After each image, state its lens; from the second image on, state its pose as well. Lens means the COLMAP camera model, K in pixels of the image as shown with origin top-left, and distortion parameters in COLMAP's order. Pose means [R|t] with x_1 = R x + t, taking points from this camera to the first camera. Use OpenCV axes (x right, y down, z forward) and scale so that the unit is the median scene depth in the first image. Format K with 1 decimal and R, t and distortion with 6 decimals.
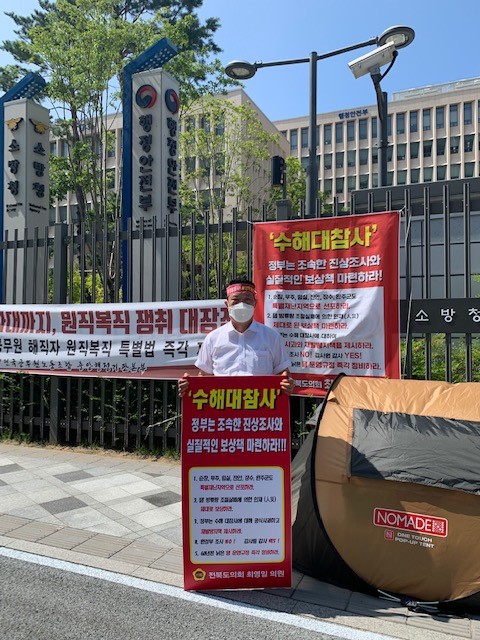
lens RADIAL K [[515.9, 0, 240.0], [0, 515.9, 320.0], [0, 0, 1]] dist [-0.010383, -0.013033]
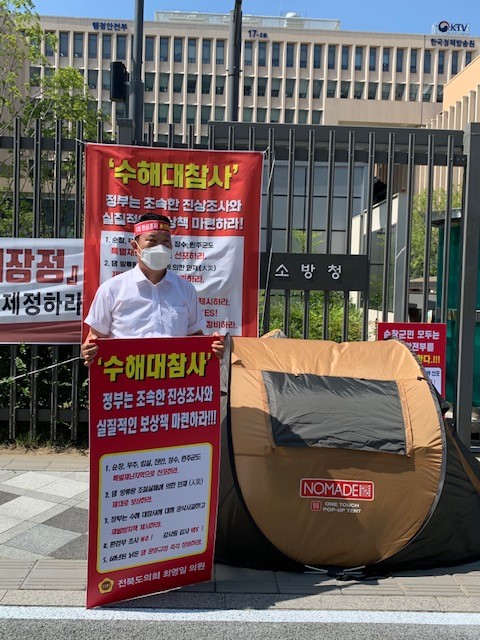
lens RADIAL K [[586.6, 0, 240.0], [0, 586.6, 320.0], [0, 0, 1]] dist [0.001418, 0.000841]
pose [[0.901760, 0.003326, 0.432225, -0.286411], [-0.039432, 0.996433, 0.074602, 0.007934], [-0.430435, -0.084317, 0.898675, 0.125311]]
